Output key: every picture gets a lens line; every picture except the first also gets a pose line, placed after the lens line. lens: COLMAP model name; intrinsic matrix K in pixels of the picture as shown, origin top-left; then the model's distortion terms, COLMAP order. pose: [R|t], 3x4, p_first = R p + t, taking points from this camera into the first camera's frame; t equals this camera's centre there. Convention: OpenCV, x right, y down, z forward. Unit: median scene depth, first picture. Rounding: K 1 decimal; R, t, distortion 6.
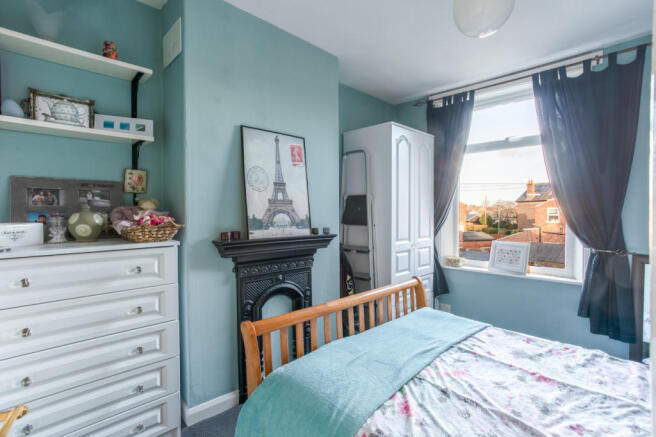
lens RADIAL K [[311.6, 0, 330.4], [0, 311.6, 217.4], [0, 0, 1]] dist [-0.013423, 0.002386]
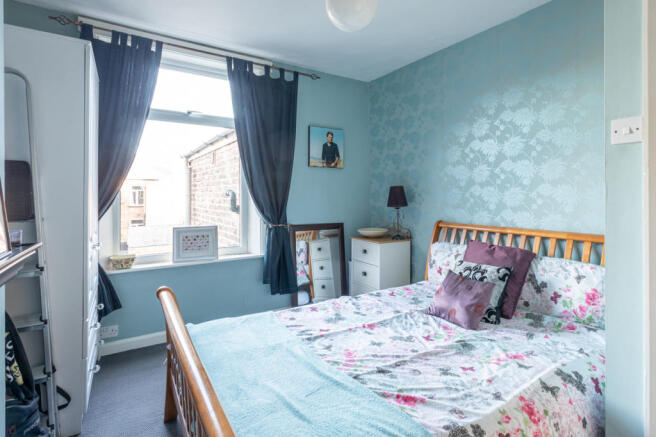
lens RADIAL K [[333.9, 0, 356.5], [0, 333.9, 192.8], [0, 0, 1]] dist [-0.000759, -0.000827]
pose [[0.190140, 0.000529, 0.981757, -0.518616], [0.017990, 0.999830, -0.004023, -0.013933], [-0.981592, 0.018427, 0.190098, 0.617260]]
